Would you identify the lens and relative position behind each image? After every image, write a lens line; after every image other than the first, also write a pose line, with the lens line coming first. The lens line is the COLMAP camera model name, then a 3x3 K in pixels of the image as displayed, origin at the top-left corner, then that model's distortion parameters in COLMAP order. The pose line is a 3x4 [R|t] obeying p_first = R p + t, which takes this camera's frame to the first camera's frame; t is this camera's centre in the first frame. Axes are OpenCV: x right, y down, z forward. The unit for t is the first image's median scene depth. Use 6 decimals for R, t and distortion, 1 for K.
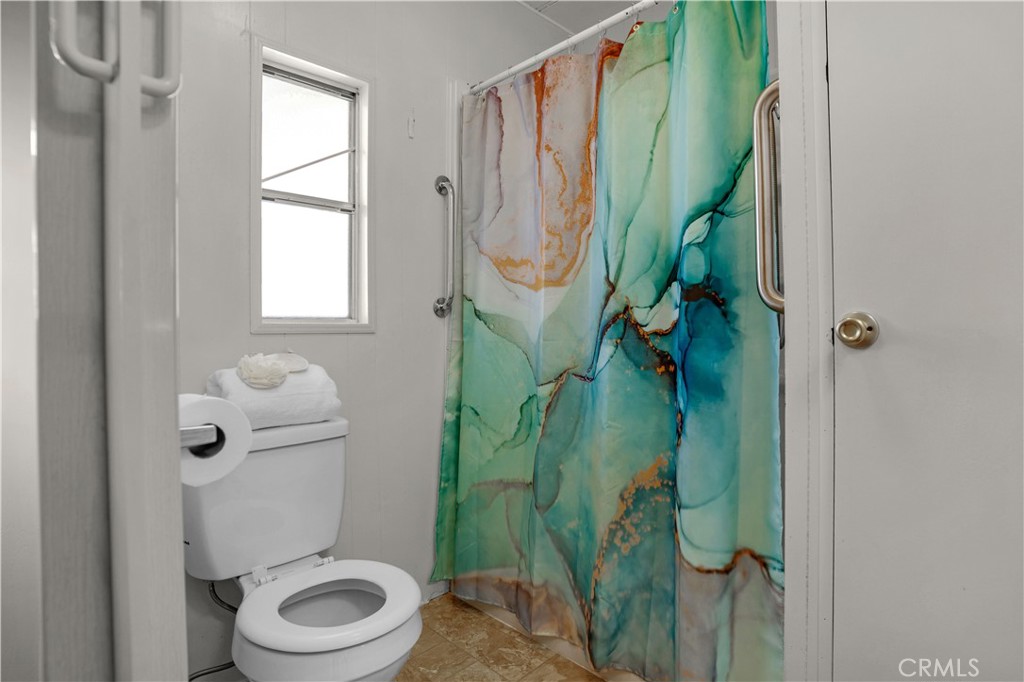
lens RADIAL K [[514.4, 0, 511.0], [0, 514.4, 332.0], [0, 0, 1]] dist [-0.044141, 0.002569]
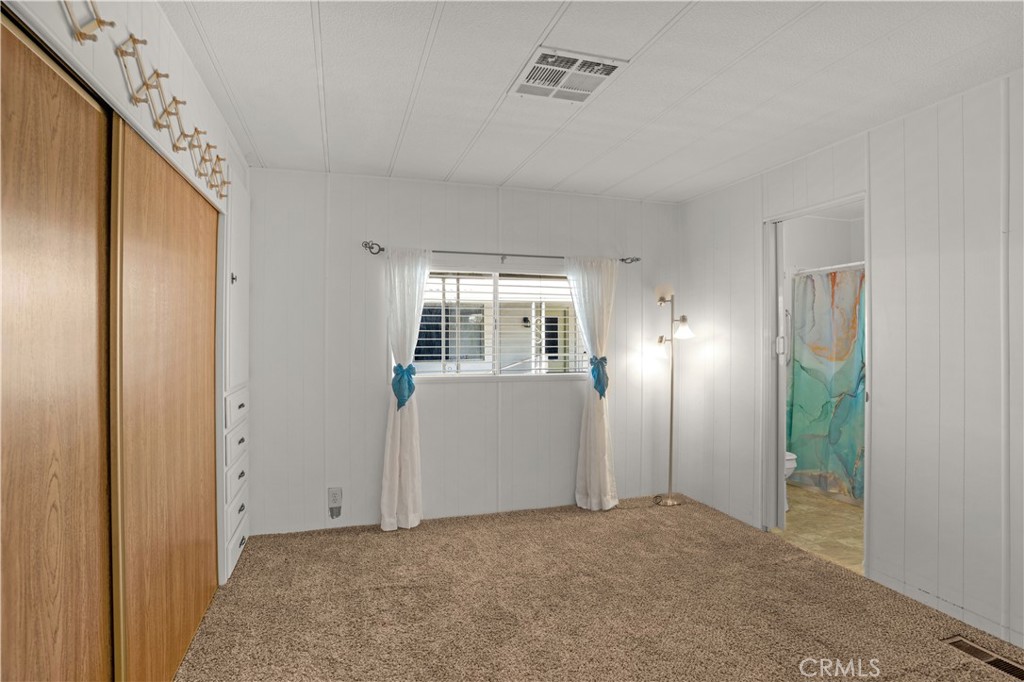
lens RADIAL K [[514.4, 0, 506.5], [0, 514.4, 336.9], [0, 0, 1]] dist [-0.044141, 0.002569]
pose [[0.900756, 0.011058, -0.434185, -0.319245], [-0.011306, 0.999934, 0.002010, -0.188133], [0.434178, 0.003099, 0.900822, -1.998849]]
